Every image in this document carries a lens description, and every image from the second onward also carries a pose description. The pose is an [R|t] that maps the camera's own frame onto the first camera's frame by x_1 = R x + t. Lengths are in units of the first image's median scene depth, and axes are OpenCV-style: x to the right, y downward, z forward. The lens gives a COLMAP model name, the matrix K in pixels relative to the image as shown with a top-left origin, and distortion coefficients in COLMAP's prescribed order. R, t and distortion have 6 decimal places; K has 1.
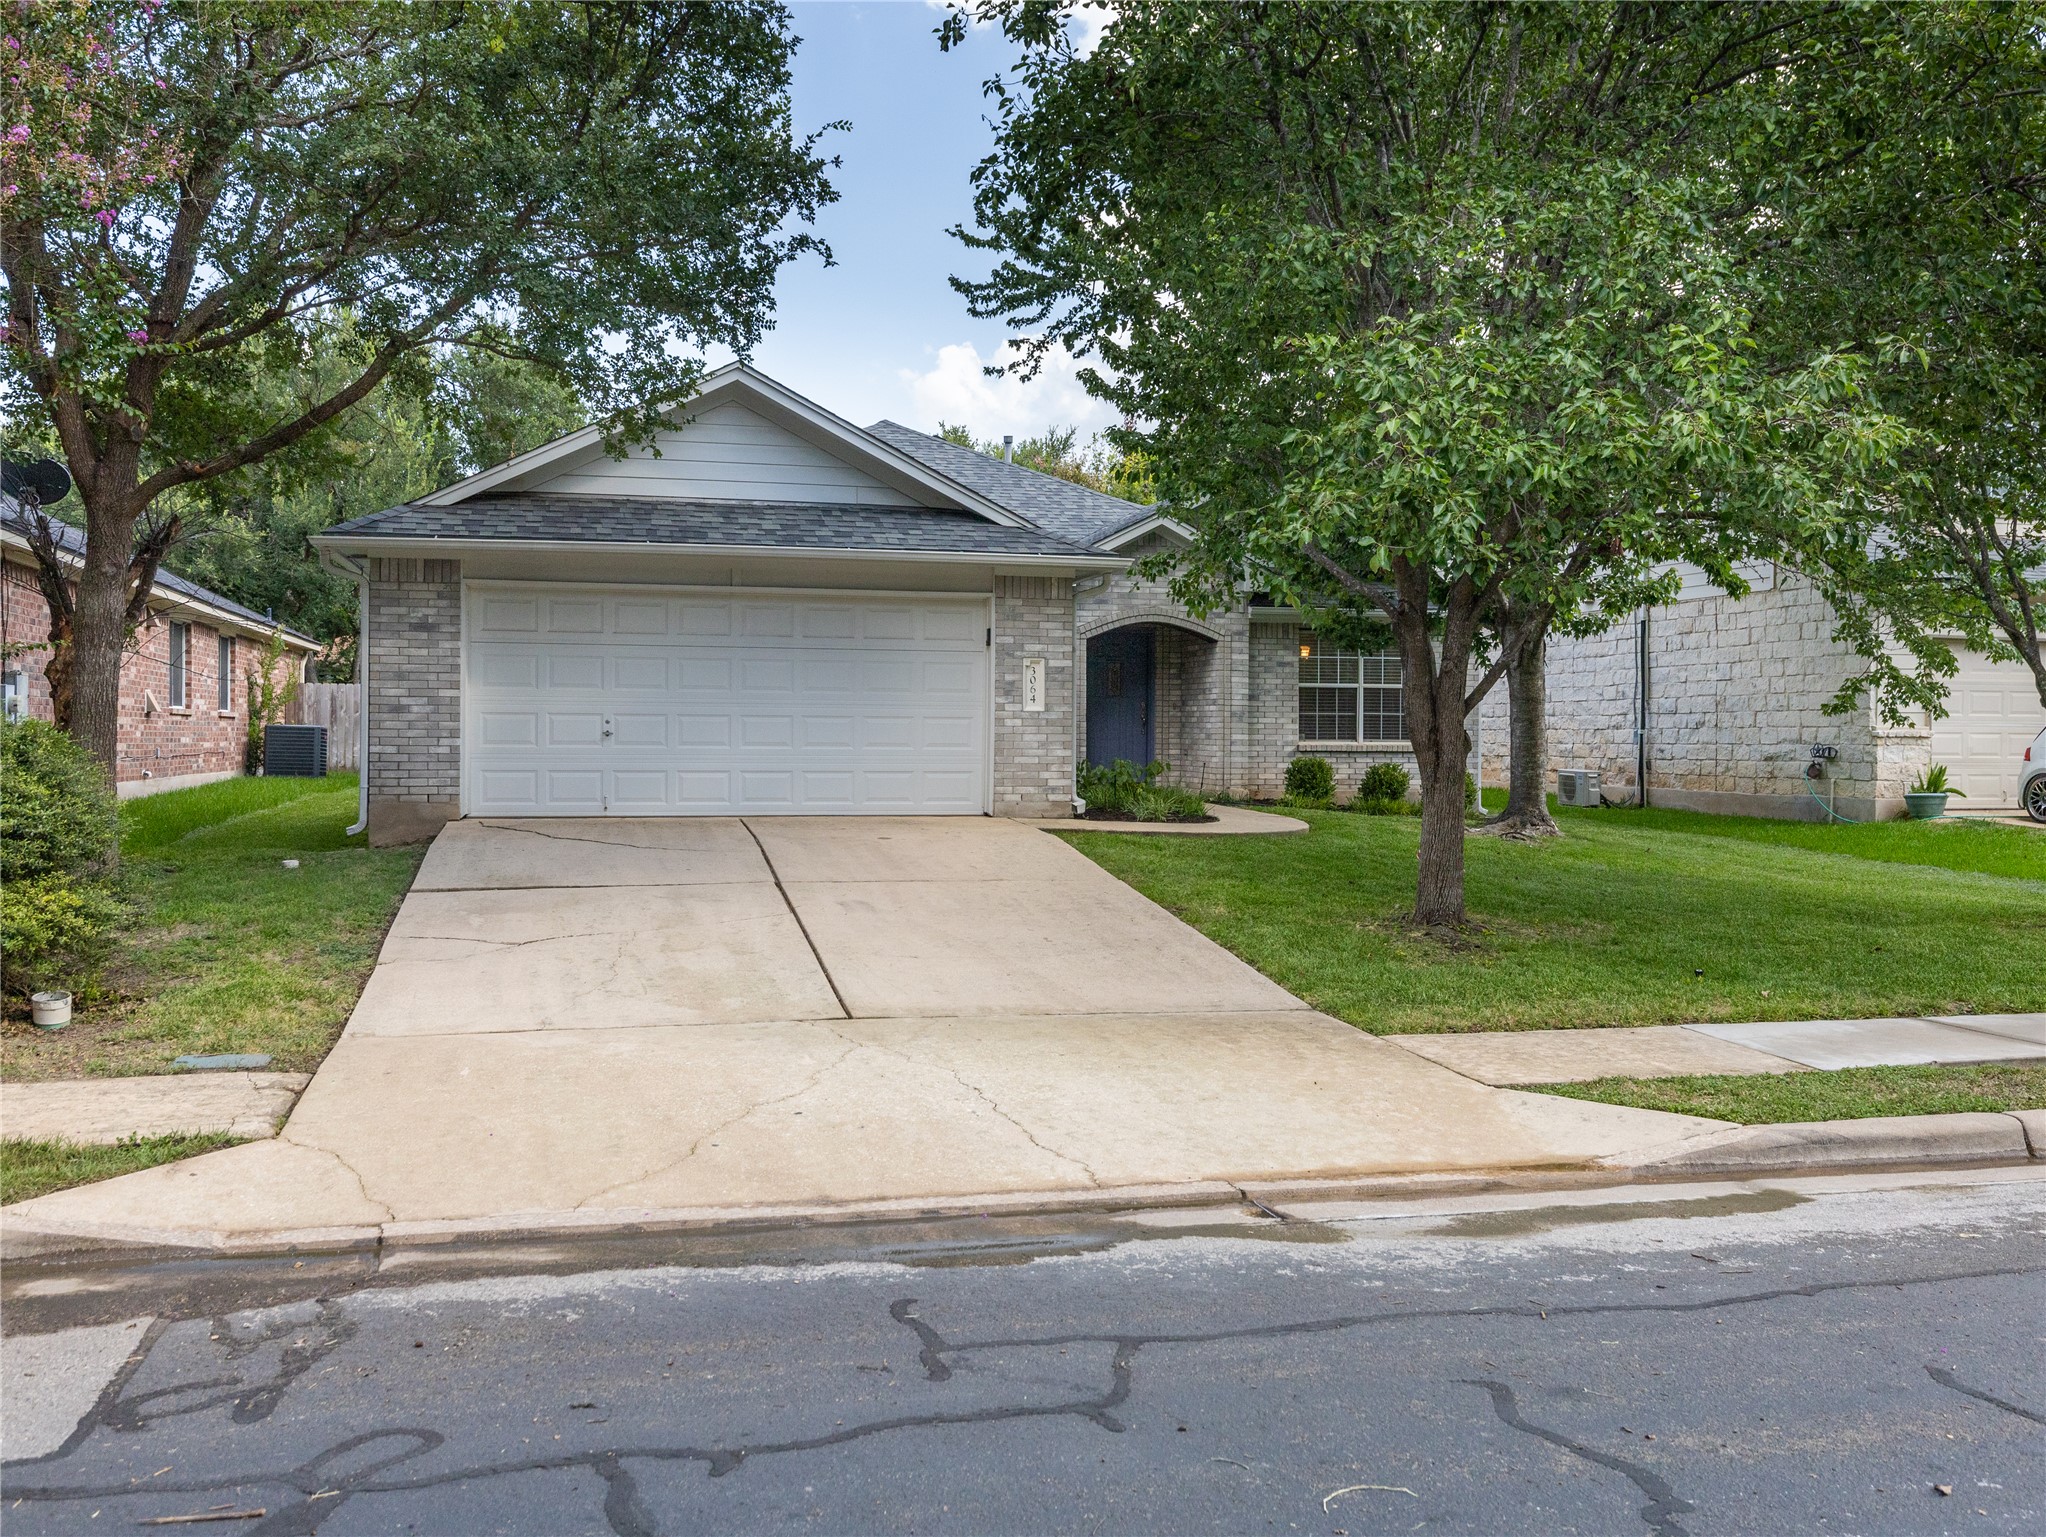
lens RADIAL K [[1578.8, 0, 1022.2], [0, 1578.8, 812.6], [0, 0, 1]] dist [0.002215, -0.001203]
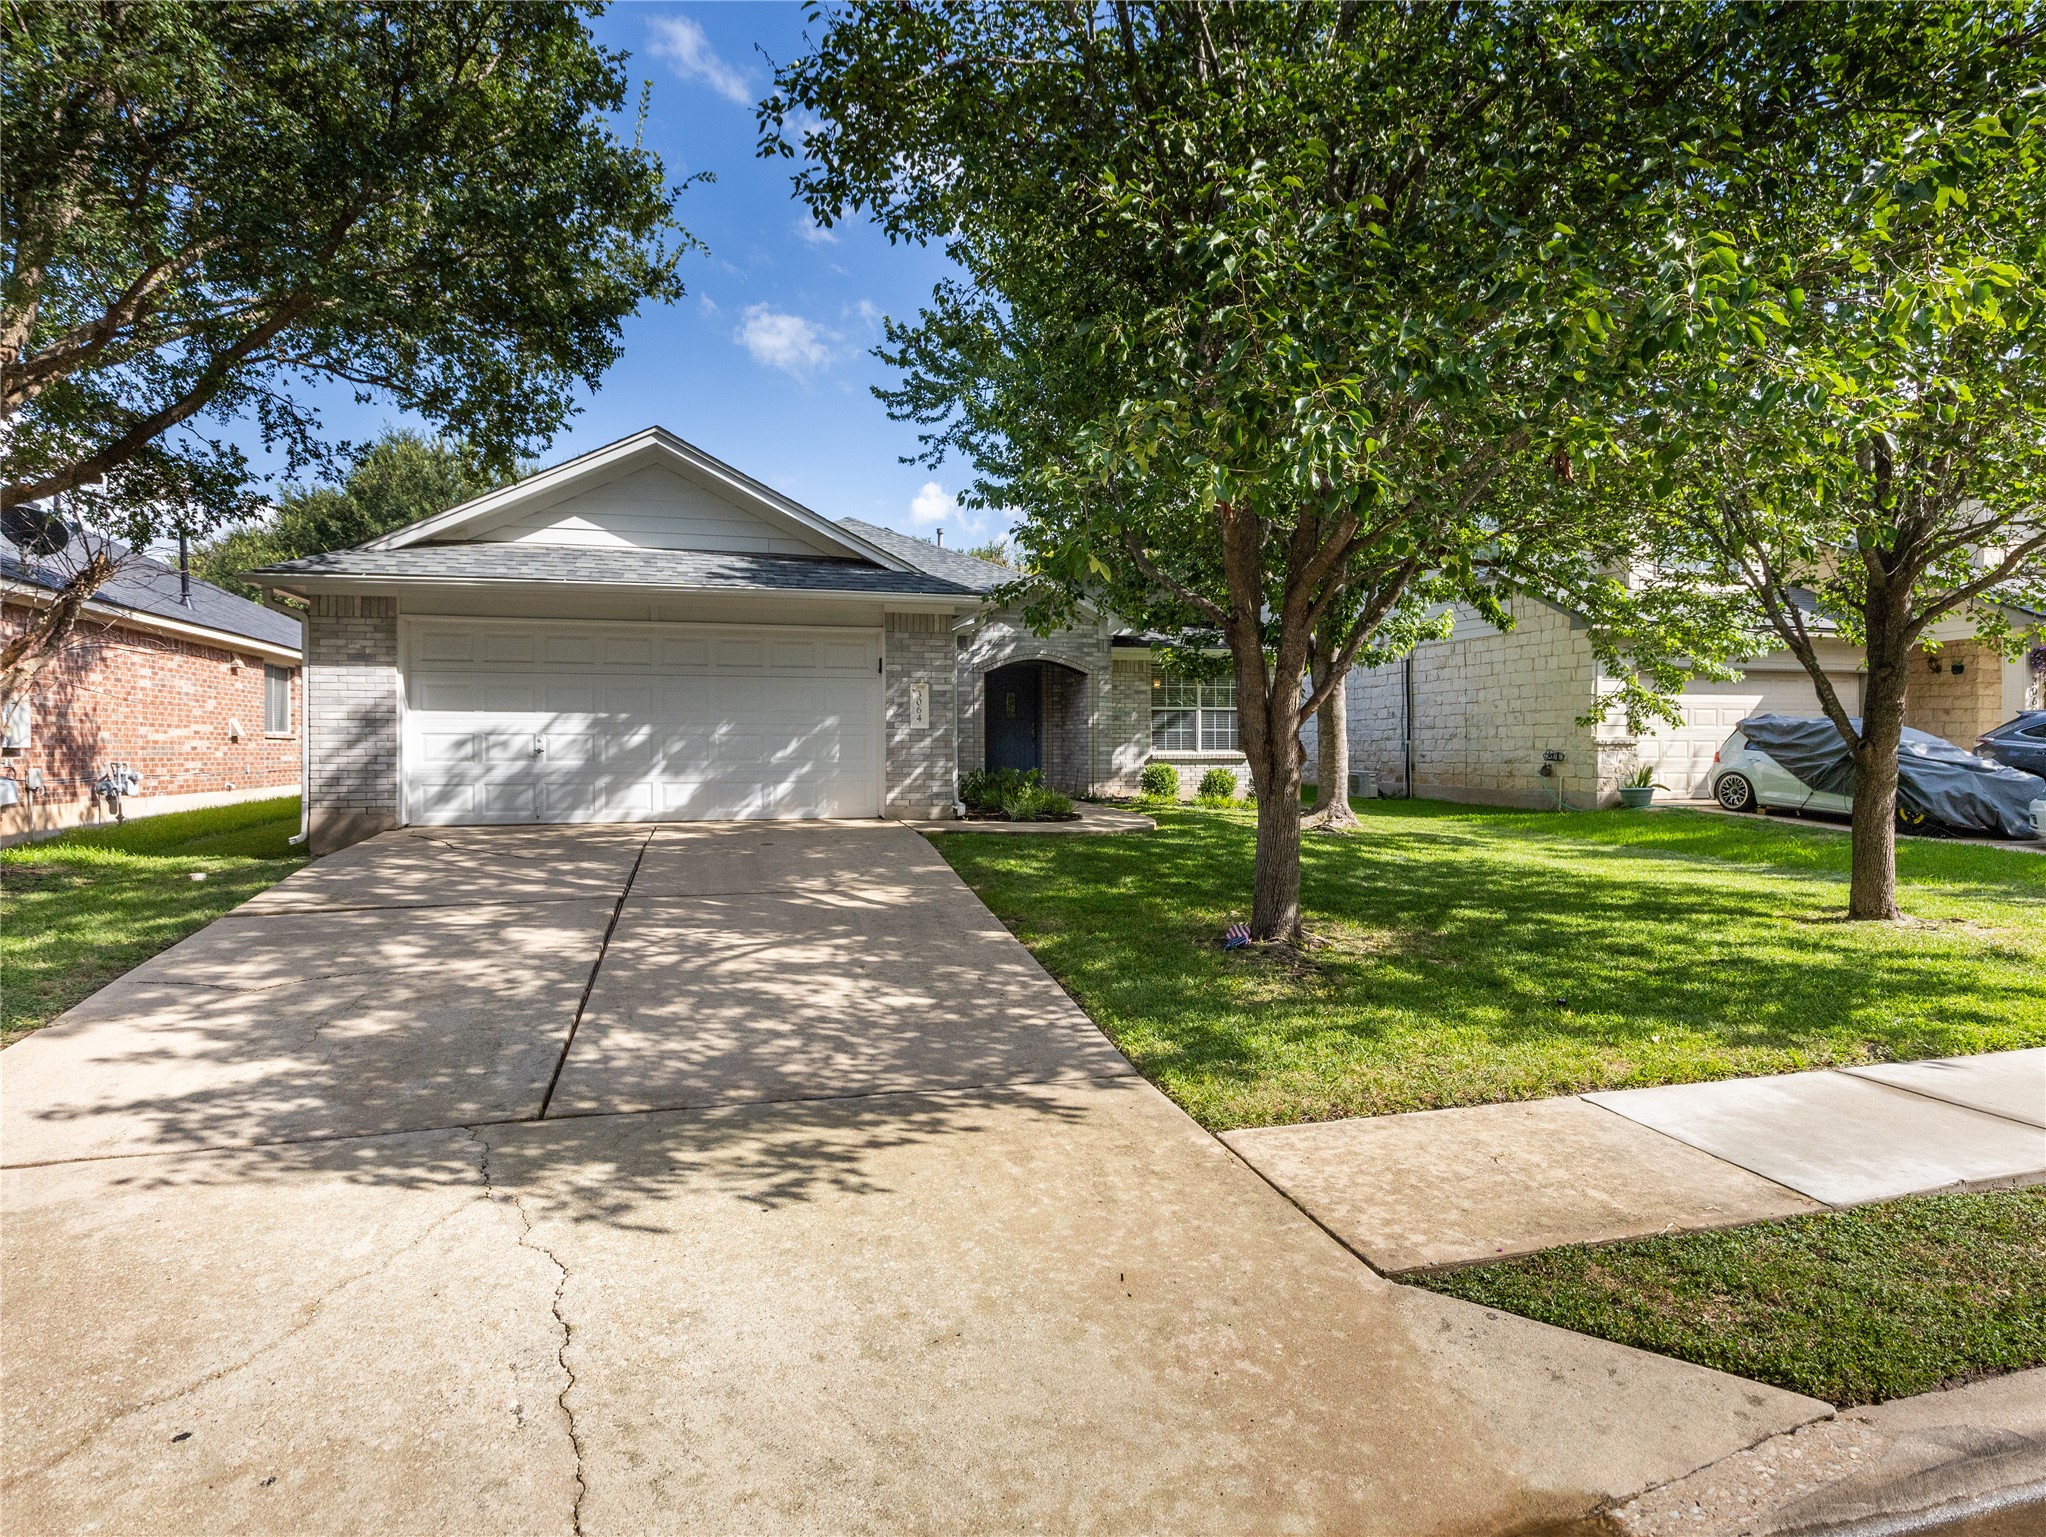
lens RADIAL K [[1040.8, 0, 1028.5], [0, 1040.8, 782.2], [0, 0, 1]] dist [-0.000210, -0.000441]
pose [[0.998936, -0.010478, 0.044905, 0.050424], [0.011206, 0.999809, -0.015992, -0.010964], [-0.044729, 0.016478, 0.998863, 0.219155]]
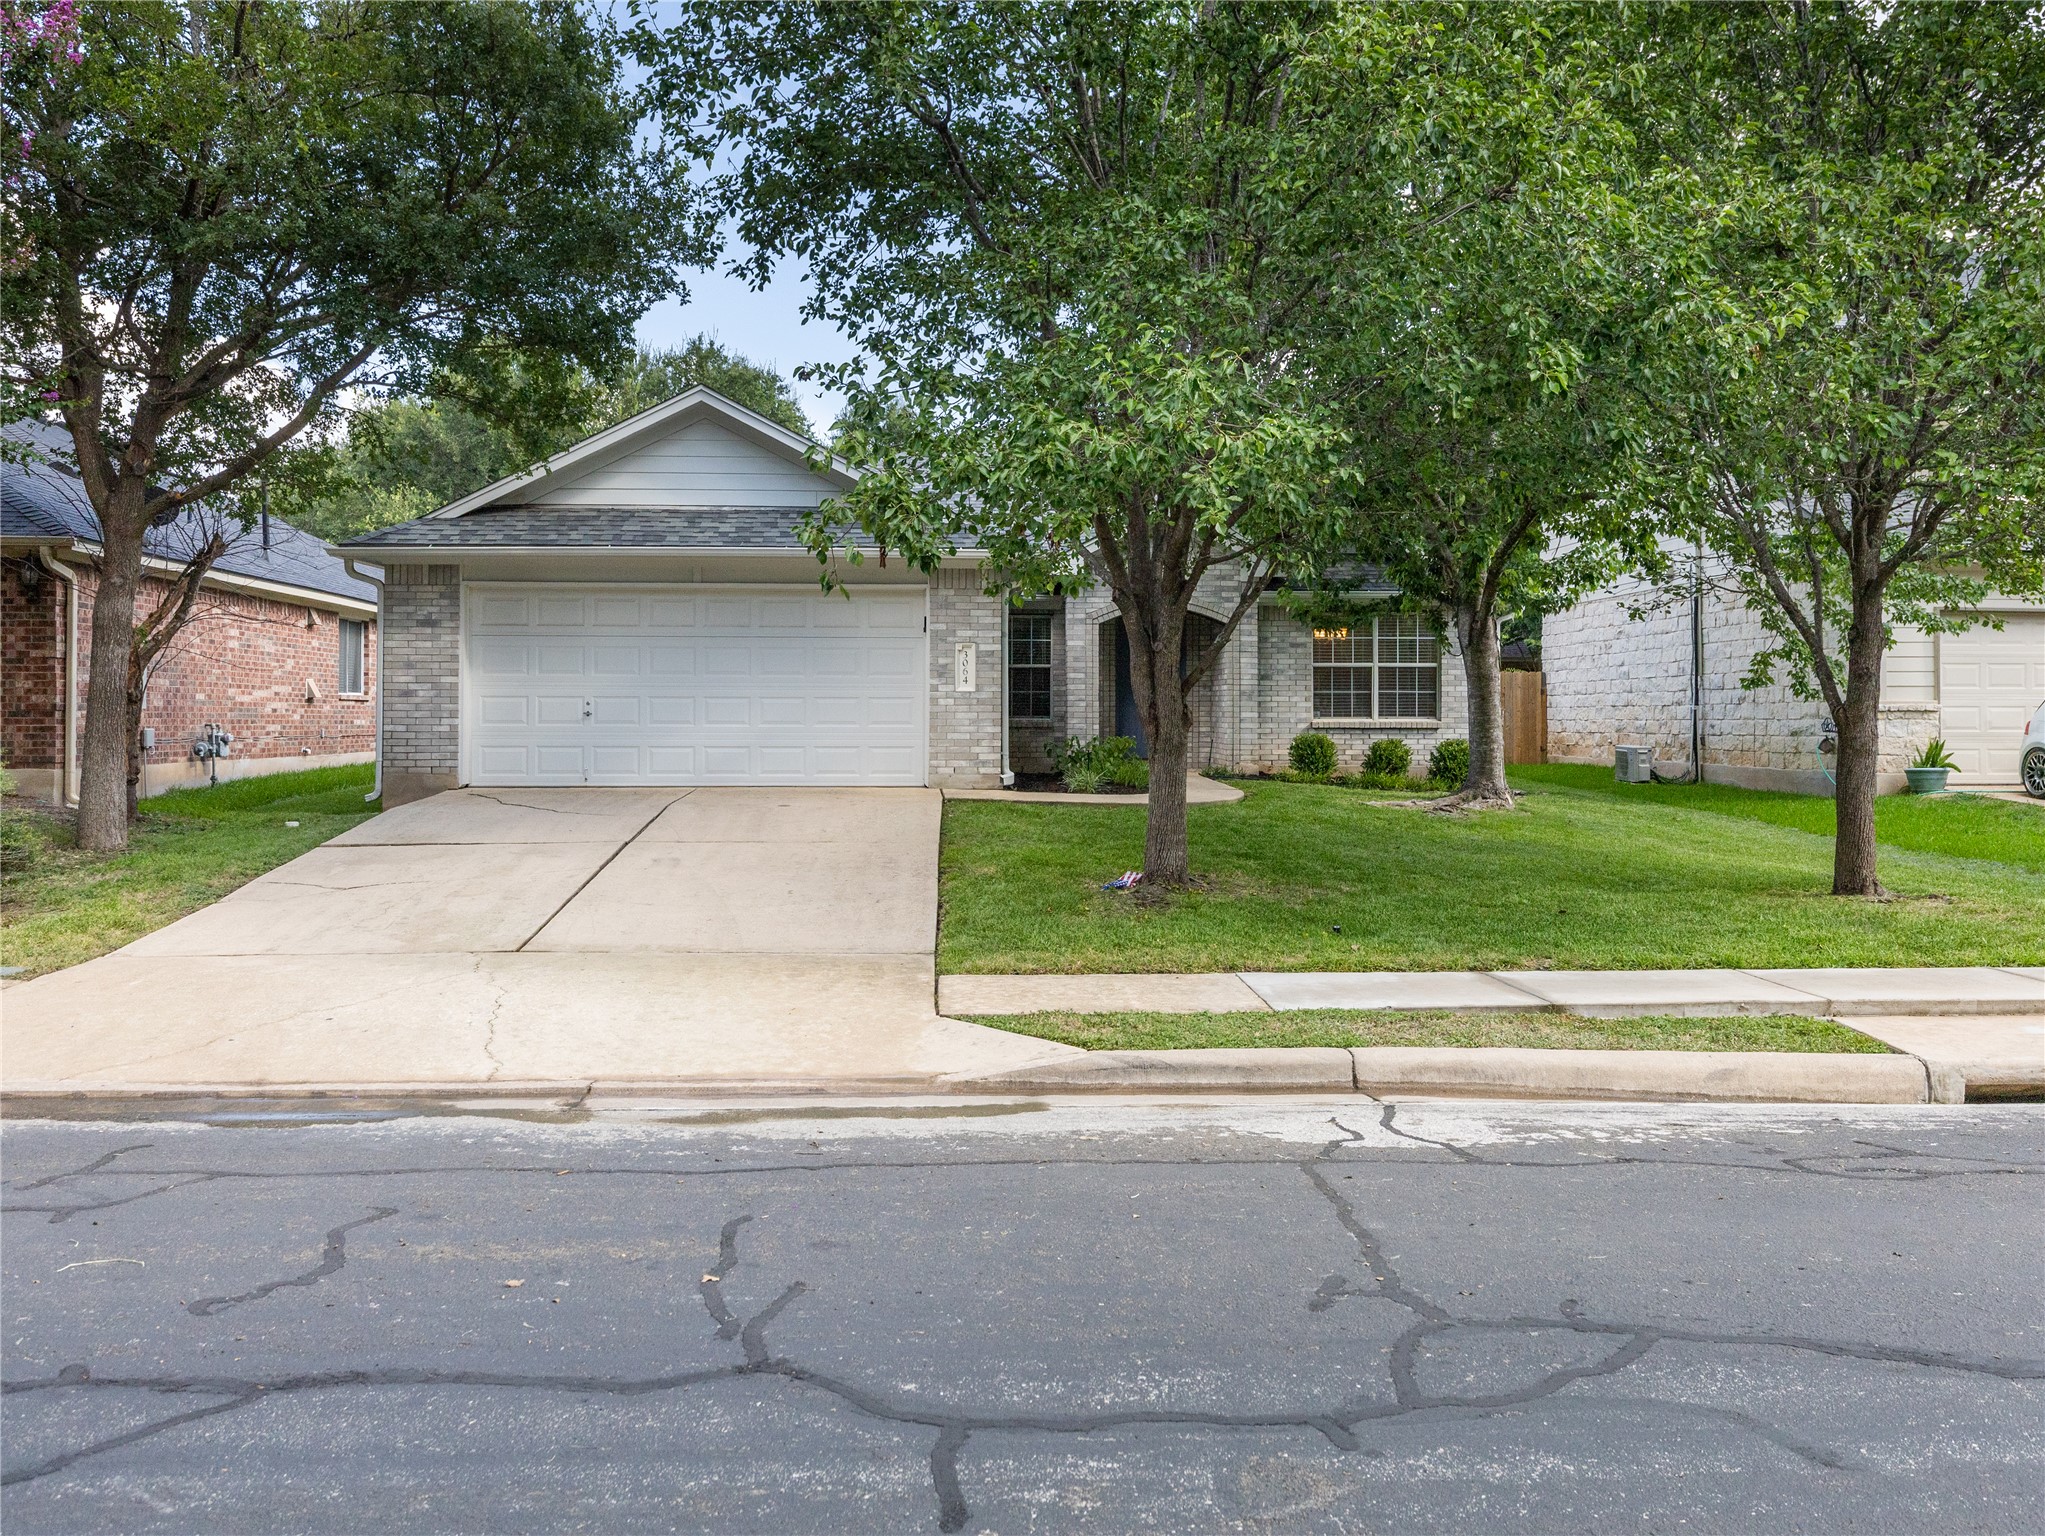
lens RADIAL K [[1514.3, 0, 1022.5], [0, 1514.3, 768.0], [0, 0, 1]] dist [0.007873, 0.001780]
pose [[0.987191, 0.000449, -0.159540, 0.205301], [-0.002839, 0.999887, -0.014754, 0.004122], [0.159515, 0.015018, 0.987081, -0.028561]]
